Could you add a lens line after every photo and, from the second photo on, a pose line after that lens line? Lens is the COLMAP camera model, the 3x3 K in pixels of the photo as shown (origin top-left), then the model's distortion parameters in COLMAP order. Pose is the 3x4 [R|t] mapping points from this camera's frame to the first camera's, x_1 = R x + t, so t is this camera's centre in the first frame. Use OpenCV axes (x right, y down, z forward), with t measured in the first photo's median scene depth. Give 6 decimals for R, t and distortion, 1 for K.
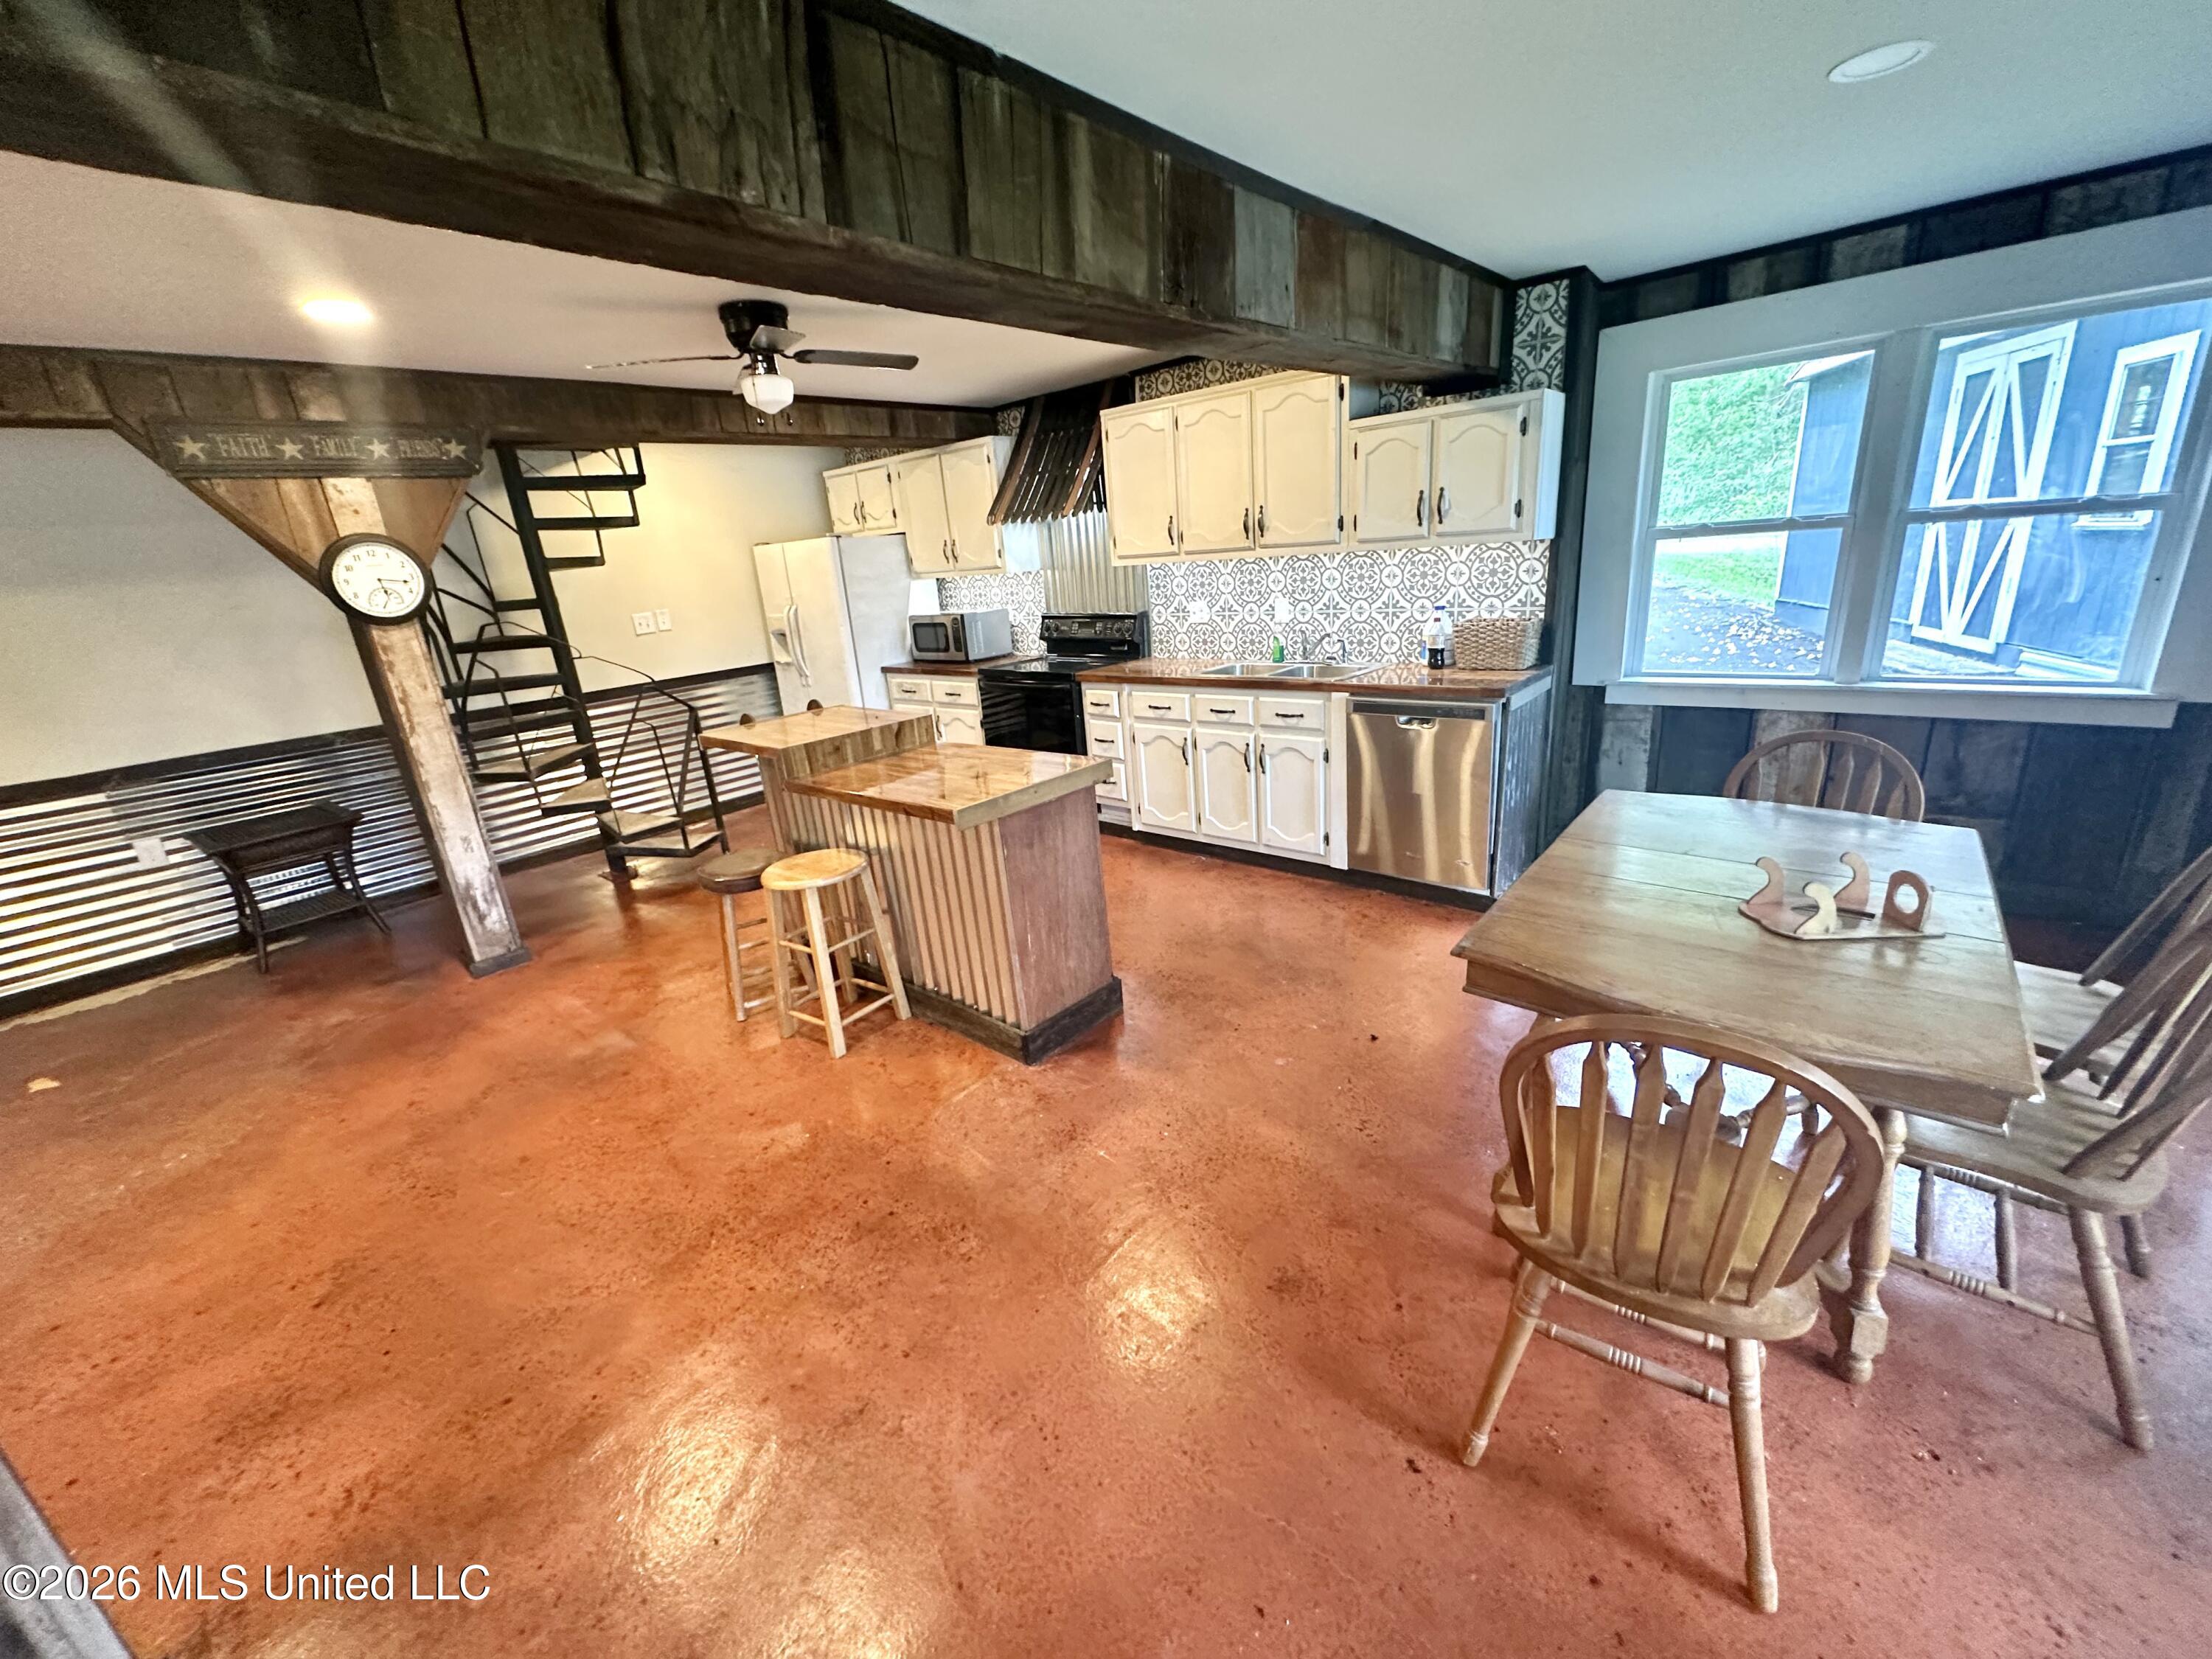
lens RADIAL K [[883.4, 0, 1110.6], [0, 883.4, 833.0], [0, 0, 1]] dist [-0.003912, 0.000298]
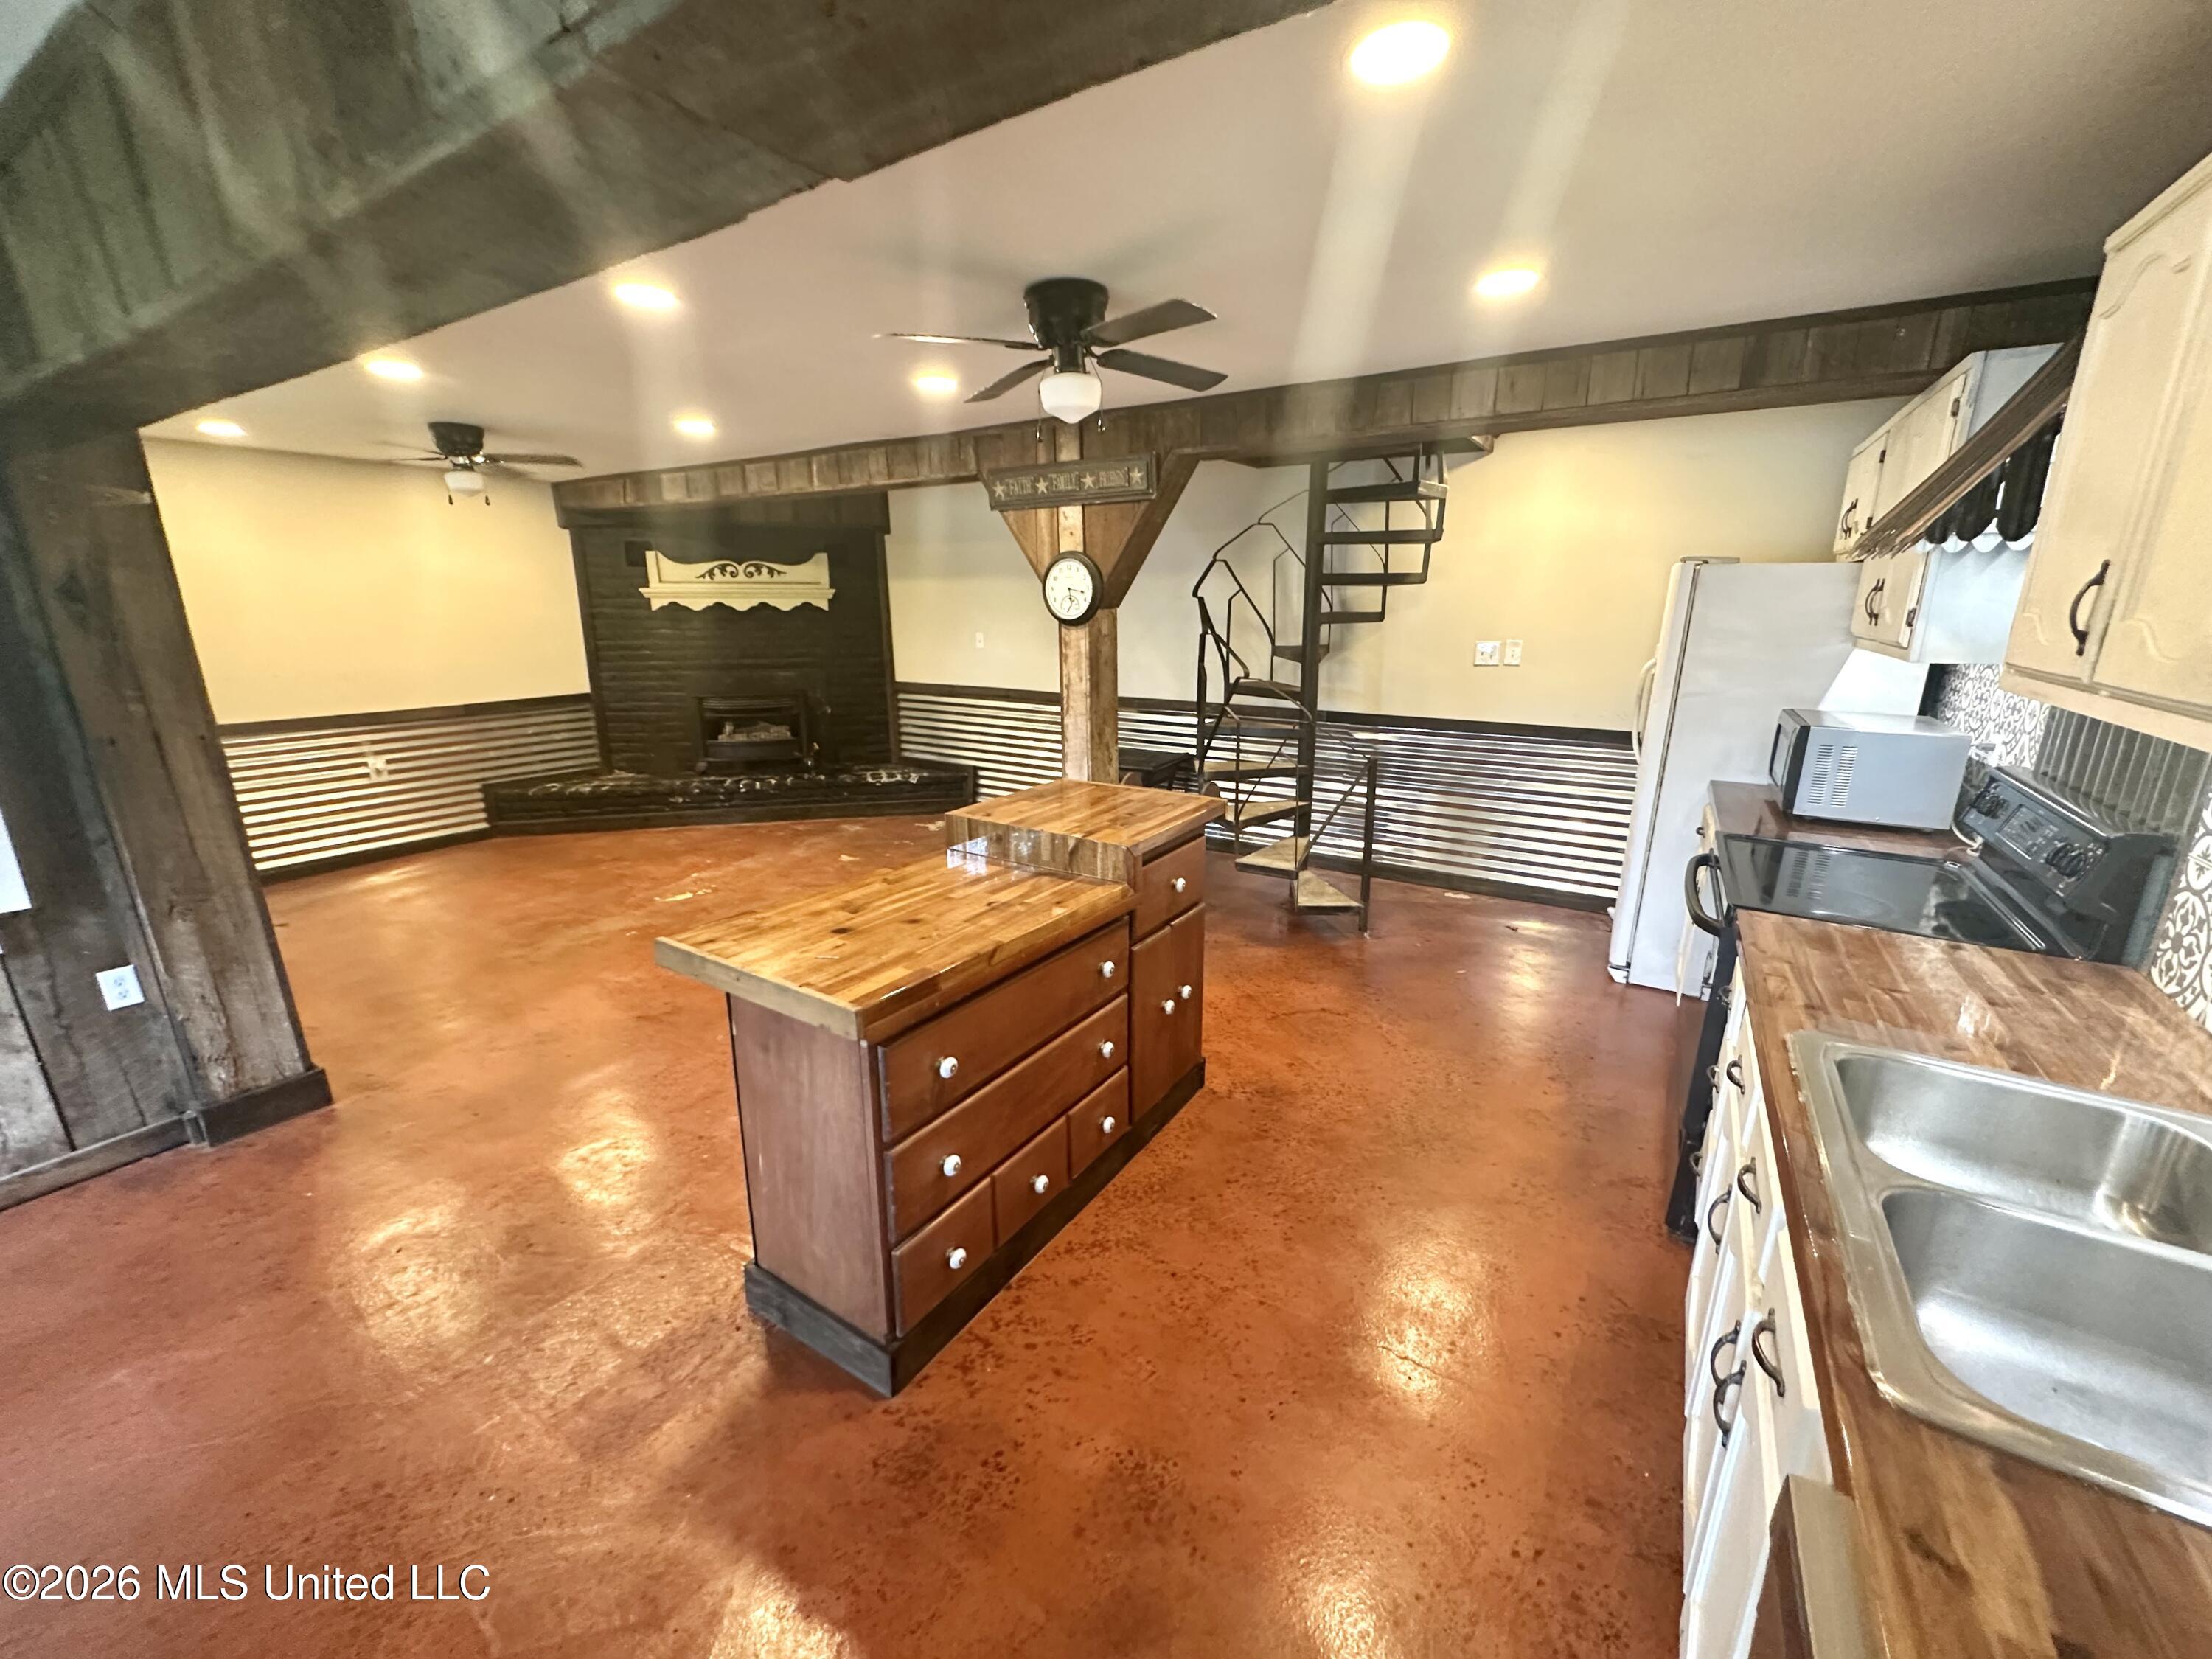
lens RADIAL K [[883.4, 0, 1107.0], [0, 883.4, 828.7], [0, 0, 1]] dist [-0.003912, 0.000298]
pose [[0.144946, 0.328488, -0.933320, 0.370083], [-0.314933, 0.909540, 0.271209, -0.285545], [0.937981, 0.254623, 0.235286, 0.724279]]
